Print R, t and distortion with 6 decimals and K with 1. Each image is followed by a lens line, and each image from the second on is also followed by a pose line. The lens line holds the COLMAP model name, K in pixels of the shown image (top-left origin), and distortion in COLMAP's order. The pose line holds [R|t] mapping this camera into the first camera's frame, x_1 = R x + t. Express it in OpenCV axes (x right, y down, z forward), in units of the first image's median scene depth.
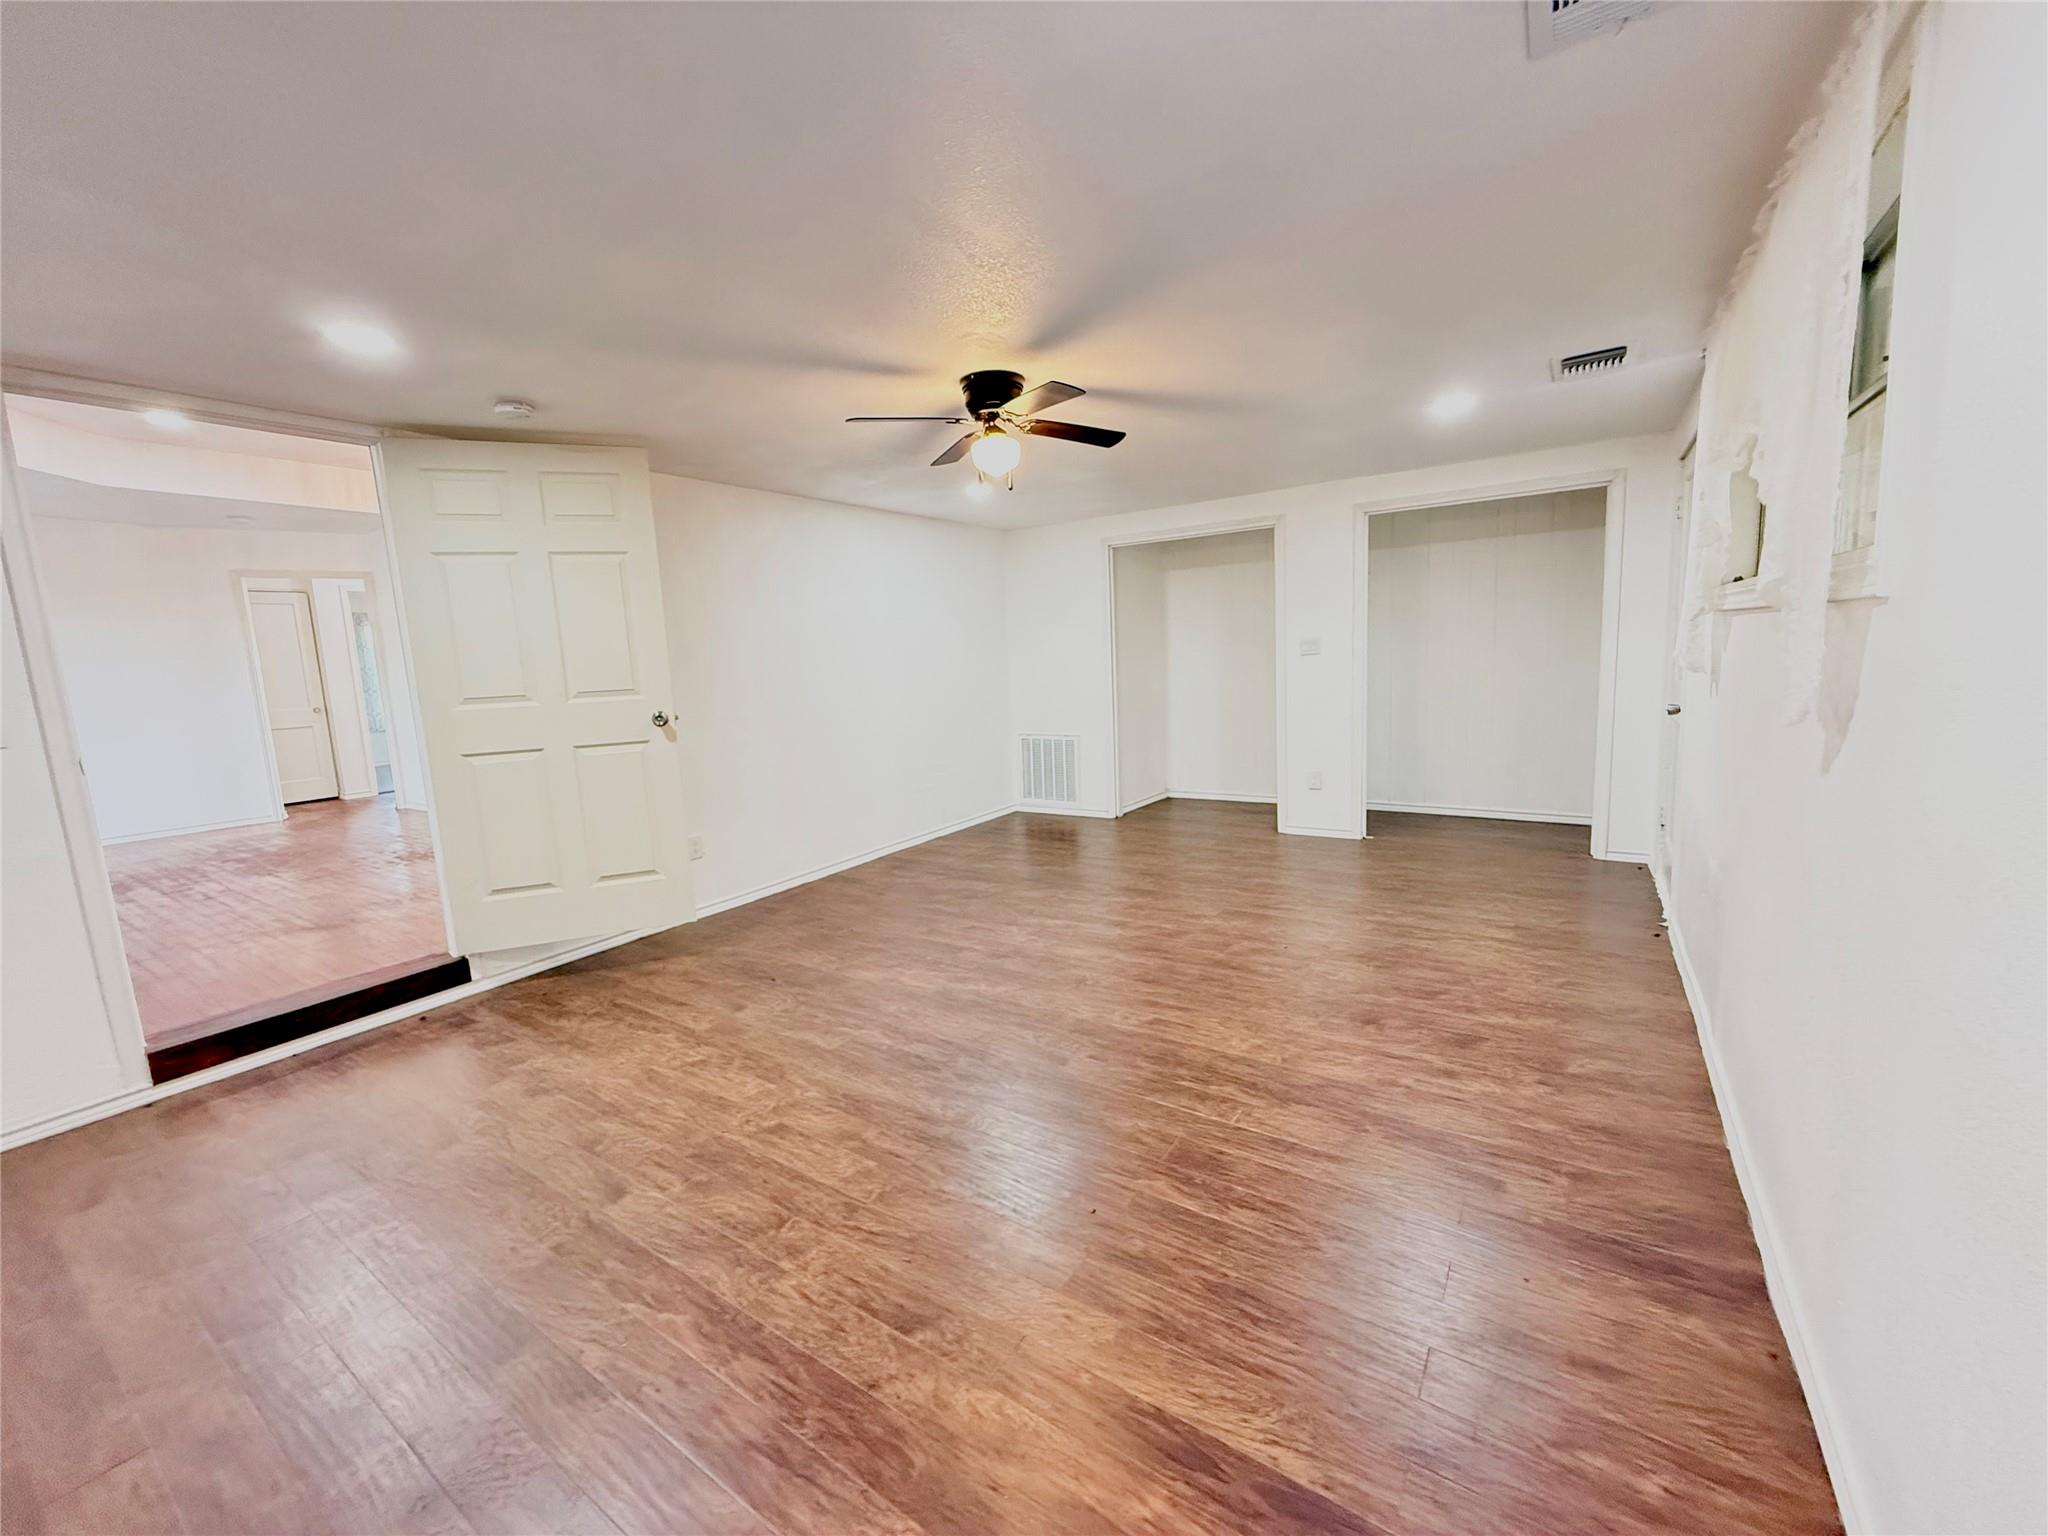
lens RADIAL K [[819.0, 0, 1024.0], [0, 819.0, 768.0], [0, 0, 1]] dist [-0.001143, -0.000182]
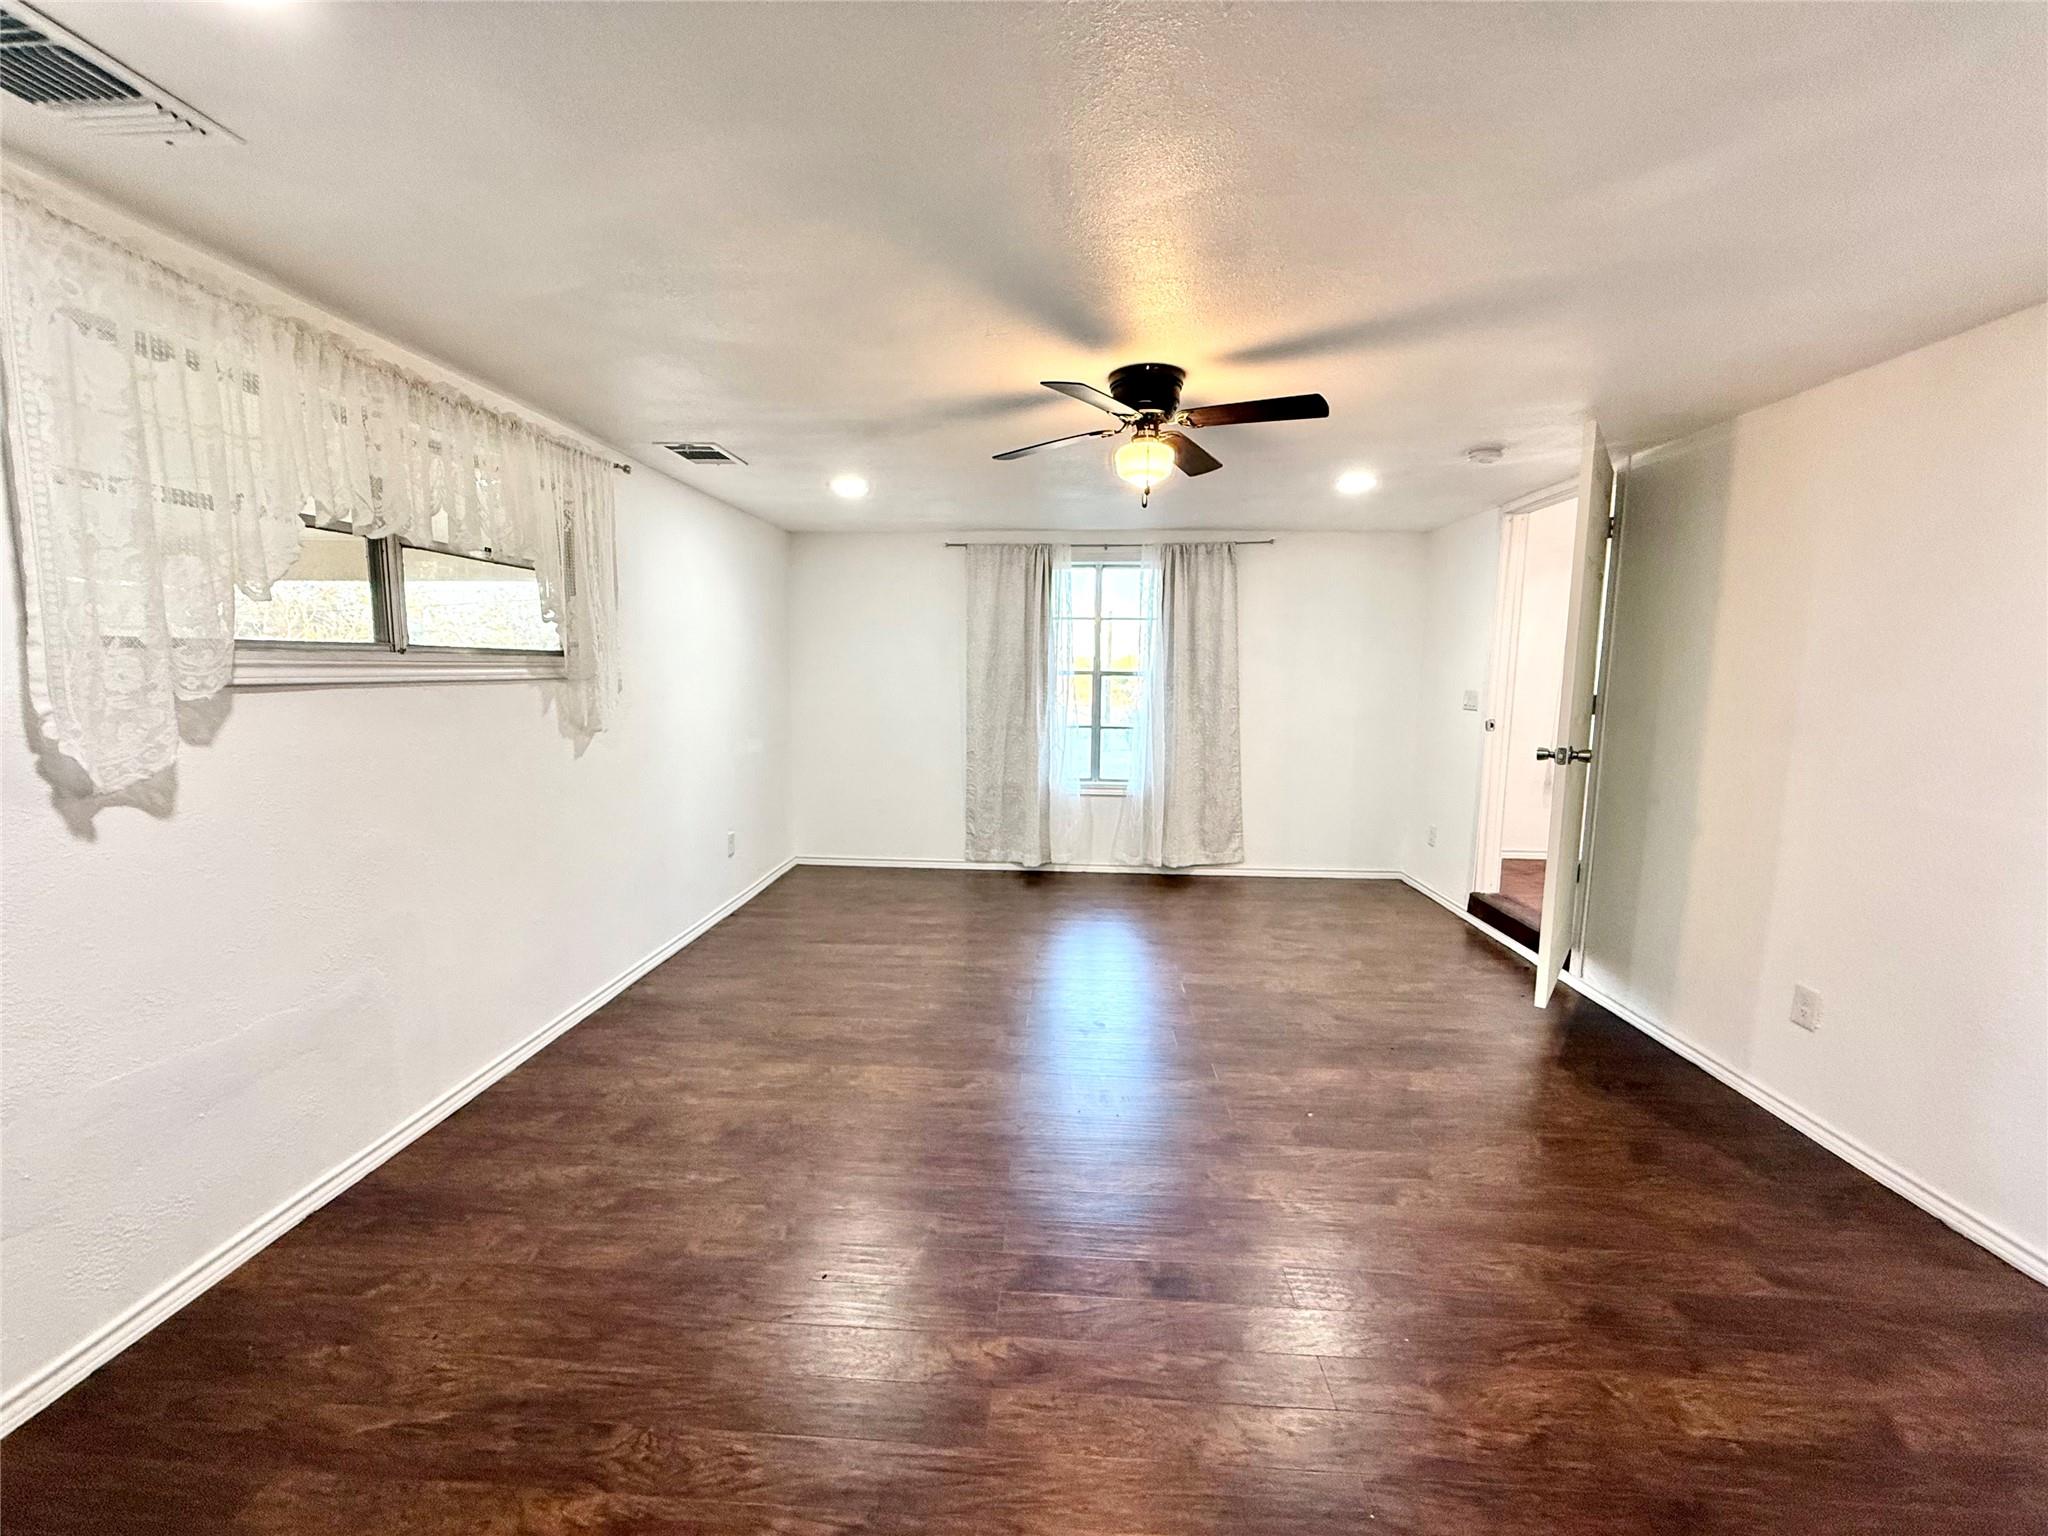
lens RADIAL K [[819.0, 0, 1024.0], [0, 819.0, 768.0], [0, 0, 1]] dist [-0.001143, -0.000182]
pose [[-0.859974, 0.100145, -0.500415, 0.522574], [-0.042249, 0.963221, 0.265369, -0.293390], [0.508585, 0.249353, -0.824114, 1.682731]]
